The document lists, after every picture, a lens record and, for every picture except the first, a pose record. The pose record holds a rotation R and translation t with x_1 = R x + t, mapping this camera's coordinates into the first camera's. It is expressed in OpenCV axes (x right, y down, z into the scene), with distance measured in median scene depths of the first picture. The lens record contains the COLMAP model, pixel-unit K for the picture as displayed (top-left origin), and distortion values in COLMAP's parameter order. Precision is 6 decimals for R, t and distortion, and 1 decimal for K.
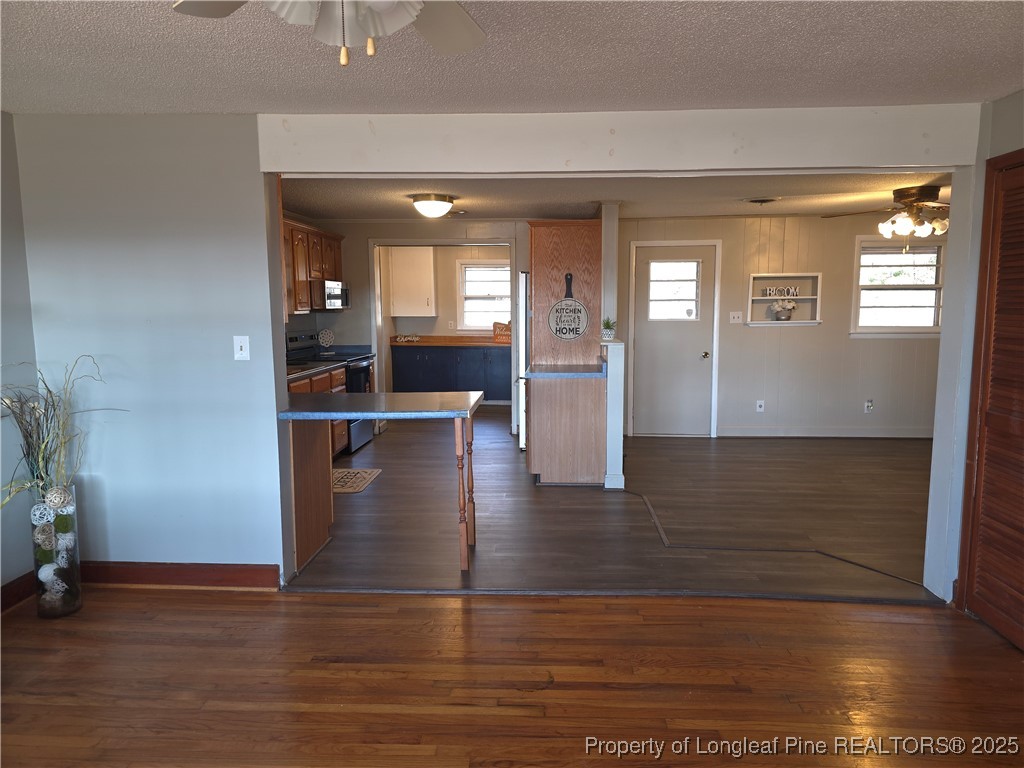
lens RADIAL K [[688.8, 0, 508.4], [0, 688.8, 381.1], [0, 0, 1]] dist [0.026115, -0.011882]
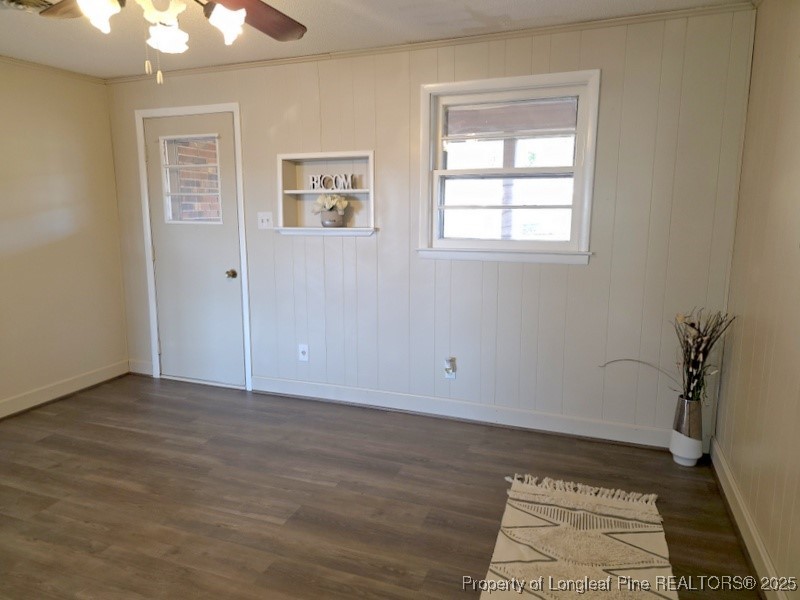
lens RADIAL K [[538.1, 0, 398.5], [0, 538.1, 297.5], [0, 0, 1]] dist [0.026115, -0.011882]
pose [[0.960687, 0.053409, -0.272448, 0.612913], [-0.040165, 0.997735, 0.053966, -0.051515], [0.274713, -0.040902, 0.960656, 0.535032]]
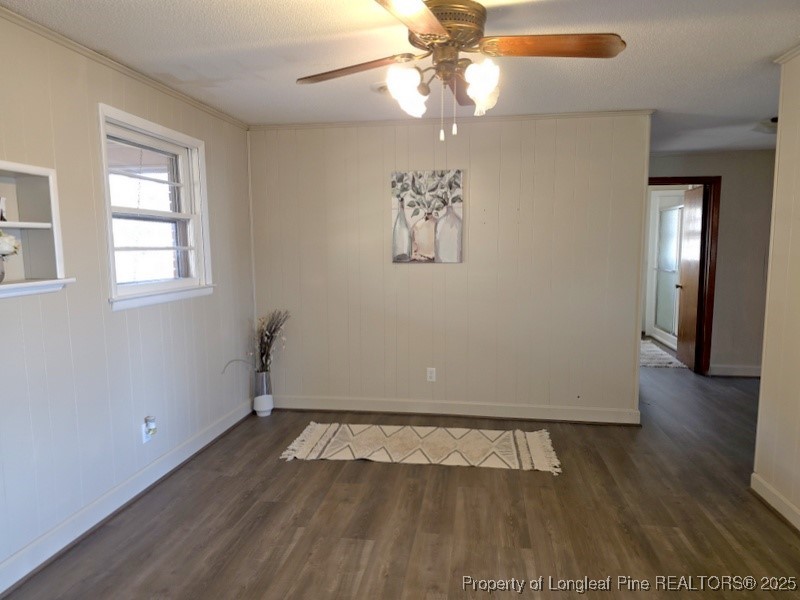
lens RADIAL K [[538.1, 0, 400.5], [0, 538.1, 297.7], [0, 0, 1]] dist [0.026115, -0.011882]
pose [[0.069598, -0.090954, 0.993420, 0.120026], [0.130236, 0.988140, 0.081347, -0.076164], [-0.989037, 0.123717, 0.080618, 0.765592]]
